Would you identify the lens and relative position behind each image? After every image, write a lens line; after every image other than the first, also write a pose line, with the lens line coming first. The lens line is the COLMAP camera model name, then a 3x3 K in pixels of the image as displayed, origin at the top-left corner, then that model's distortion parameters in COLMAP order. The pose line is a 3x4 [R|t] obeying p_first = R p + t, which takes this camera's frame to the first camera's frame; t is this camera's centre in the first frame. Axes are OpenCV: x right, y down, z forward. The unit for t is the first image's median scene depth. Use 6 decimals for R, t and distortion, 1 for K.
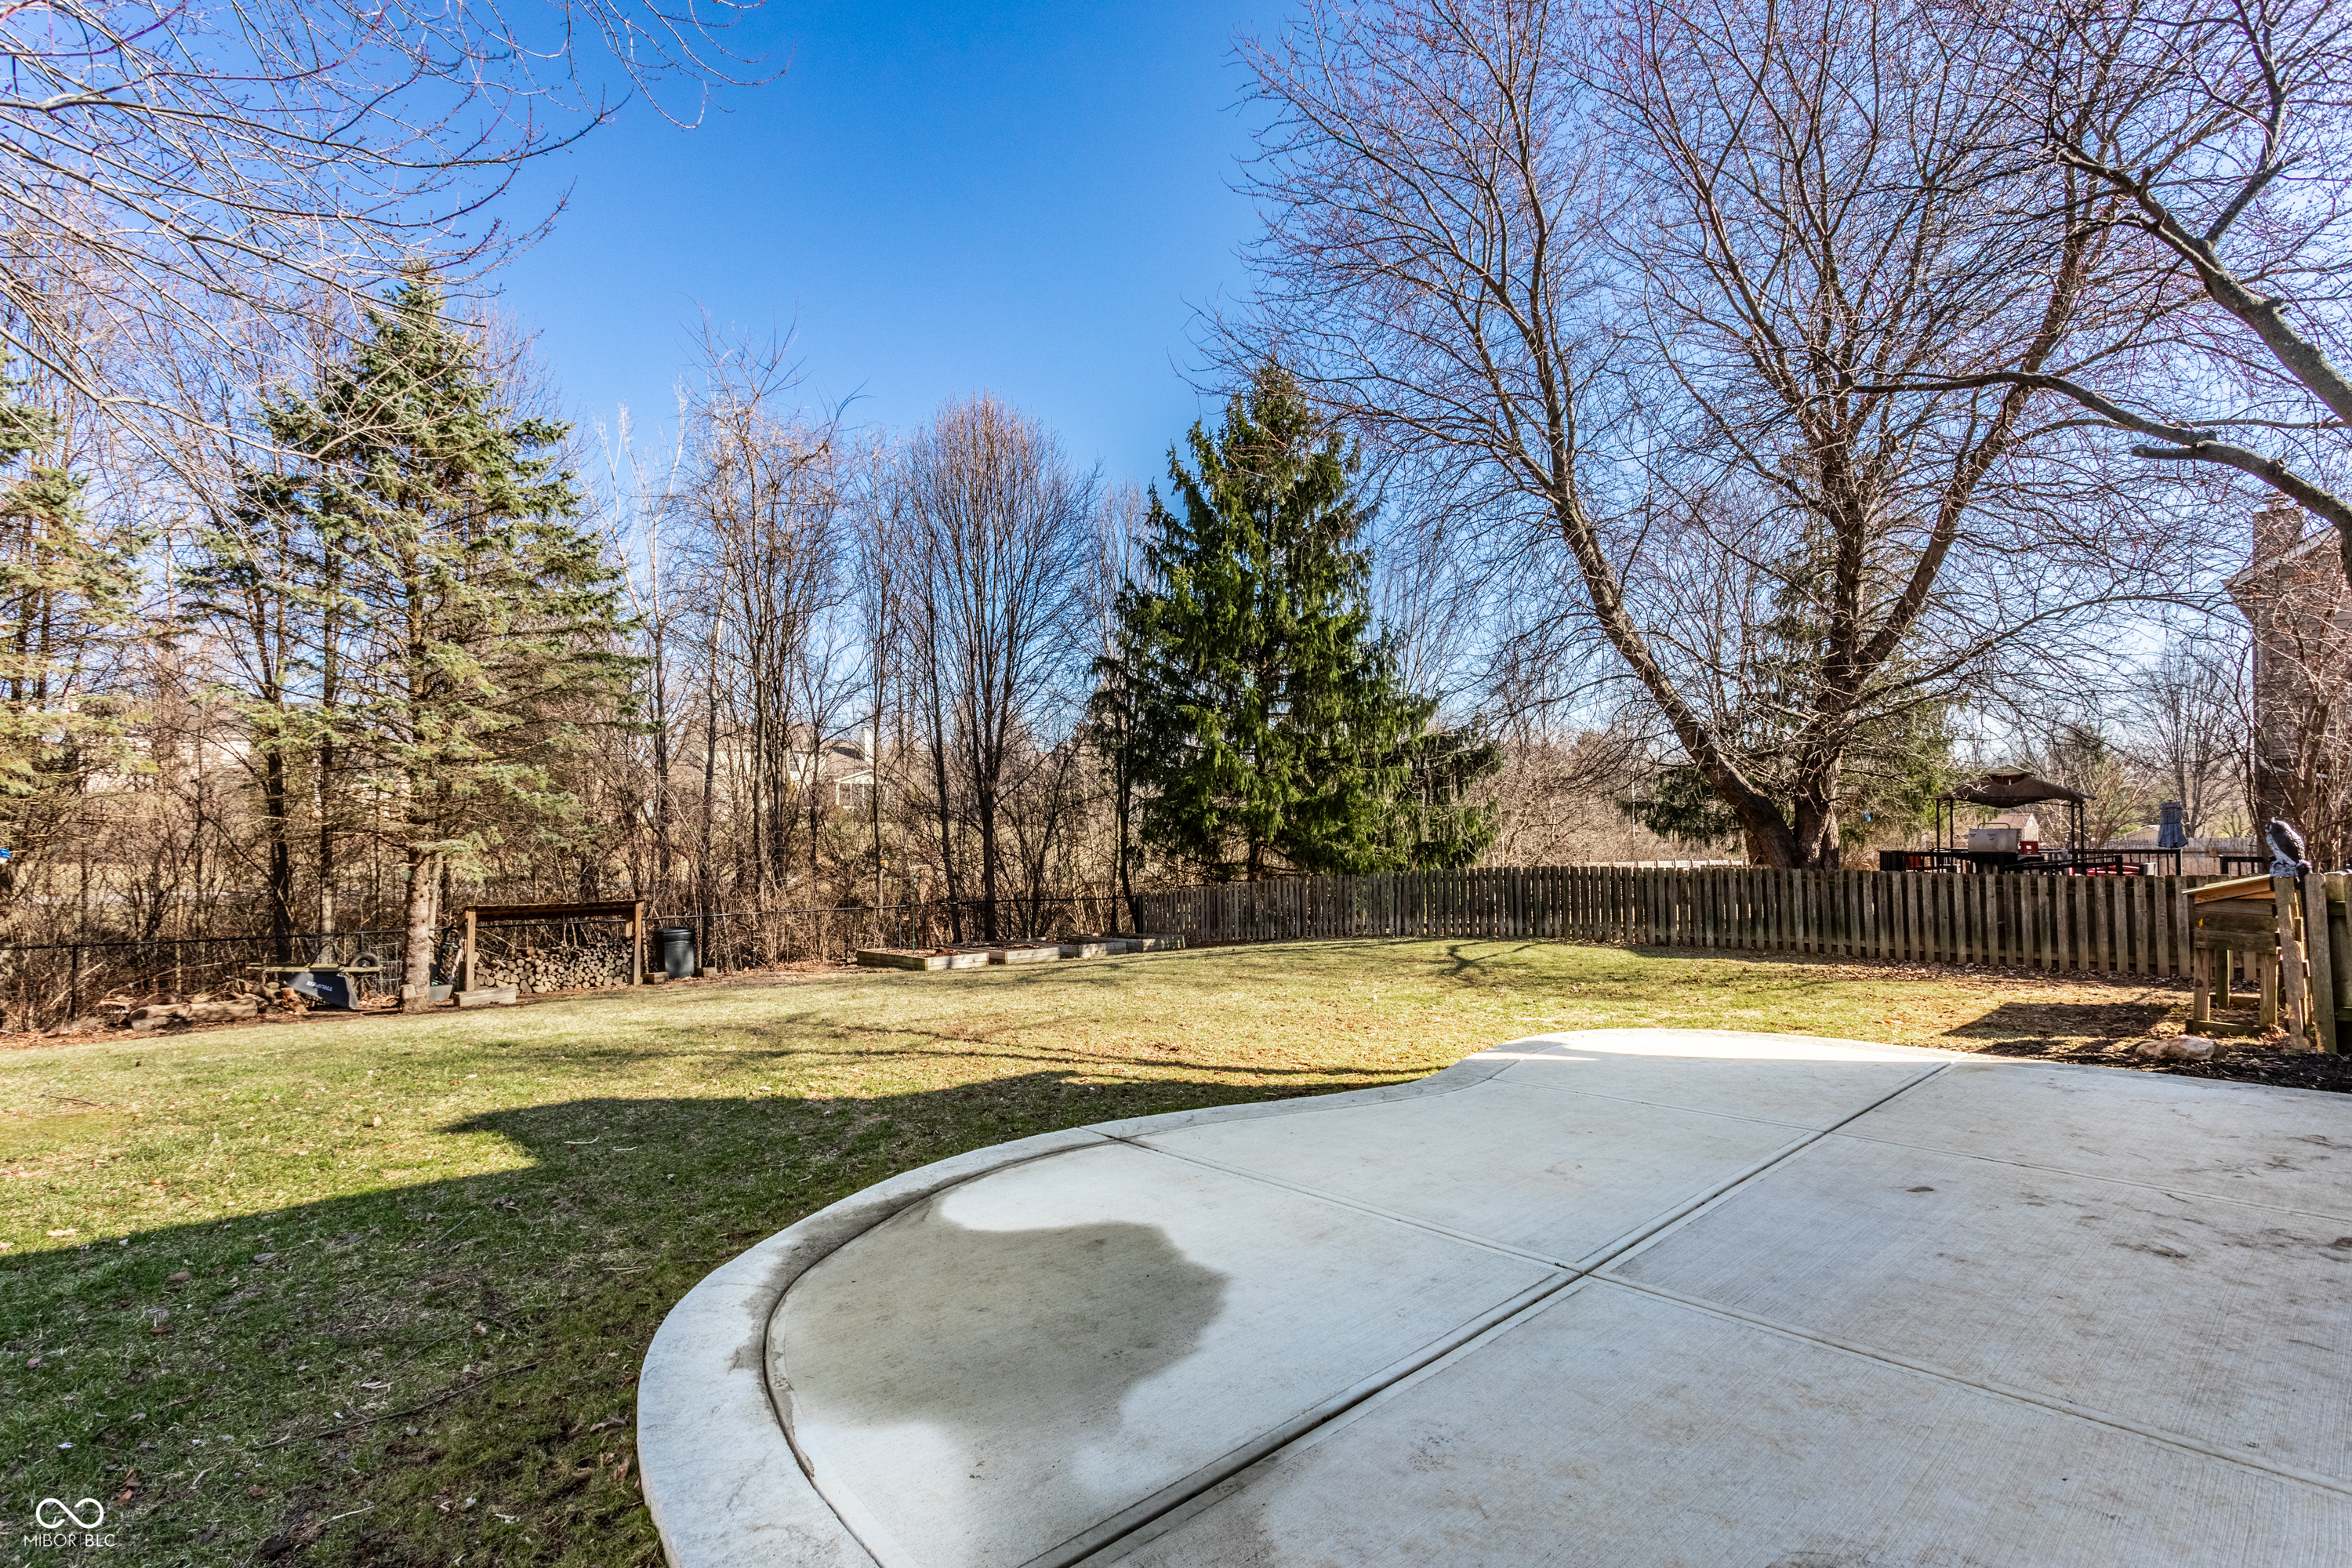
lens RADIAL K [[1165.9, 0, 1174.9], [0, 1165.9, 838.2], [0, 0, 1]] dist [-0.000770, 0.000725]
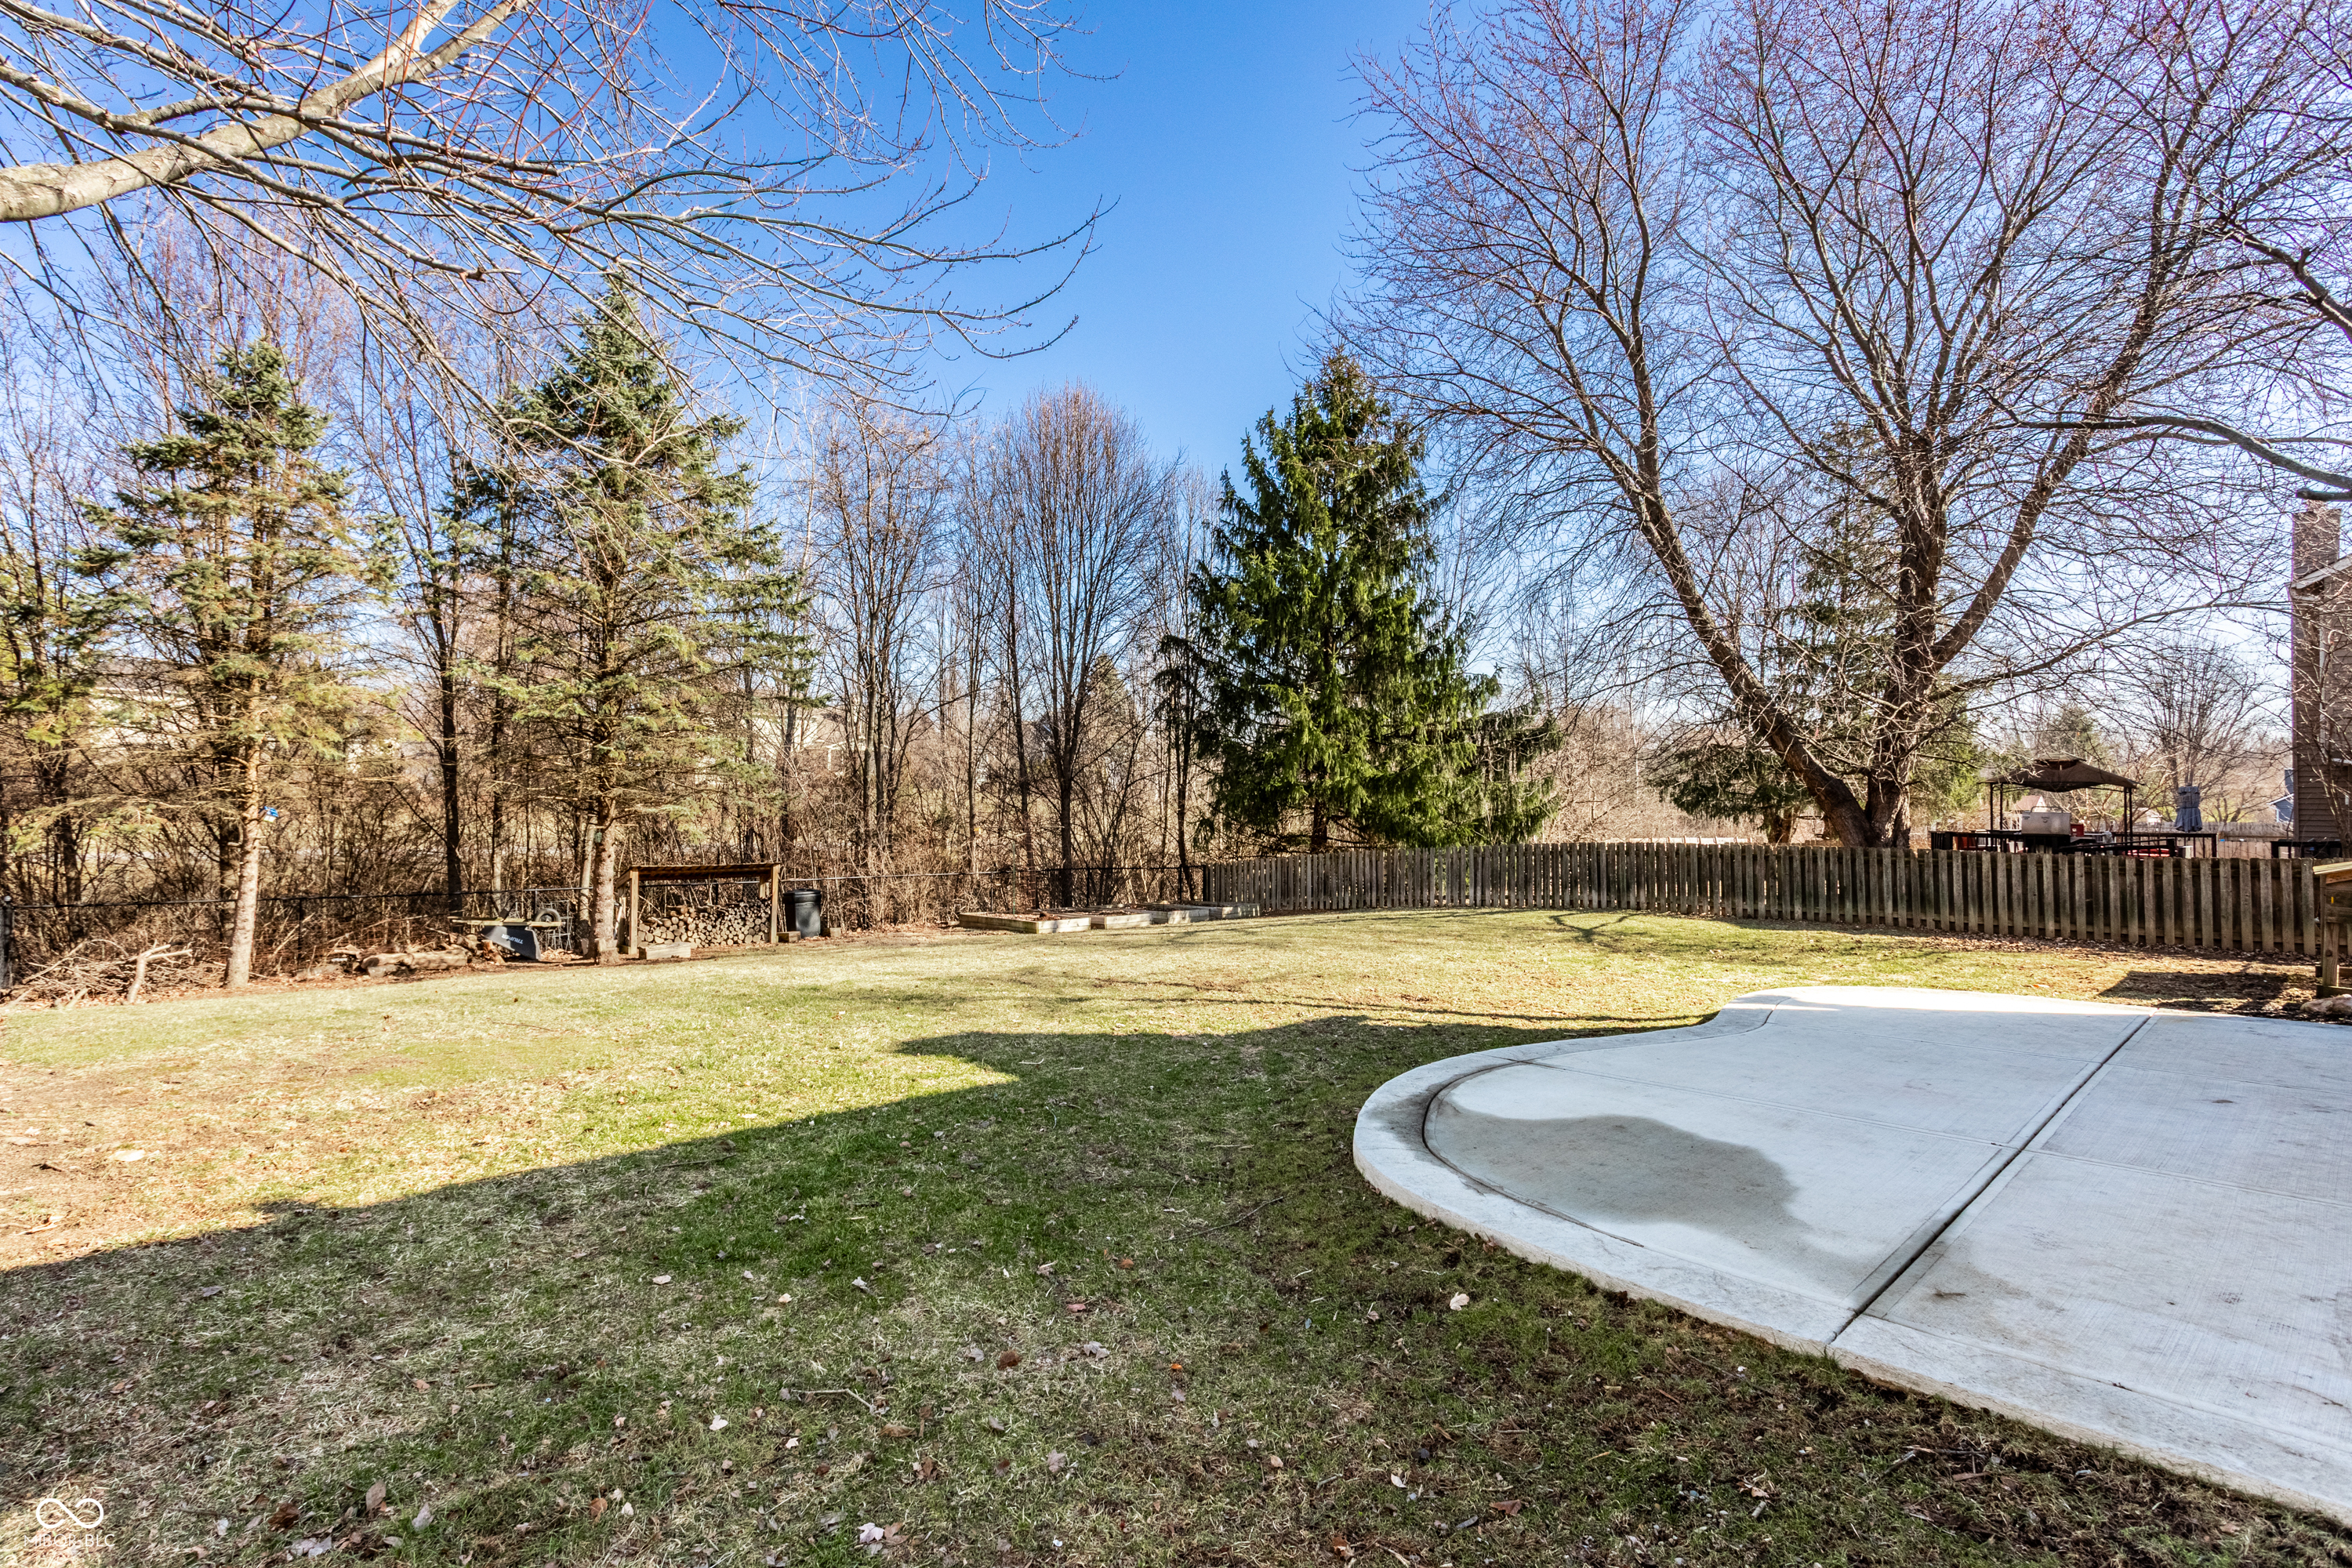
lens RADIAL K [[1159.6, 0, 1162.0], [0, 1159.6, 804.2], [0, 0, 1]] dist [-0.003544, -0.000389]
pose [[0.999898, 0.012683, -0.006529, -0.094128], [-0.012709, 0.999911, -0.003963, -0.000768], [0.006479, 0.004046, 0.999971, -0.049927]]
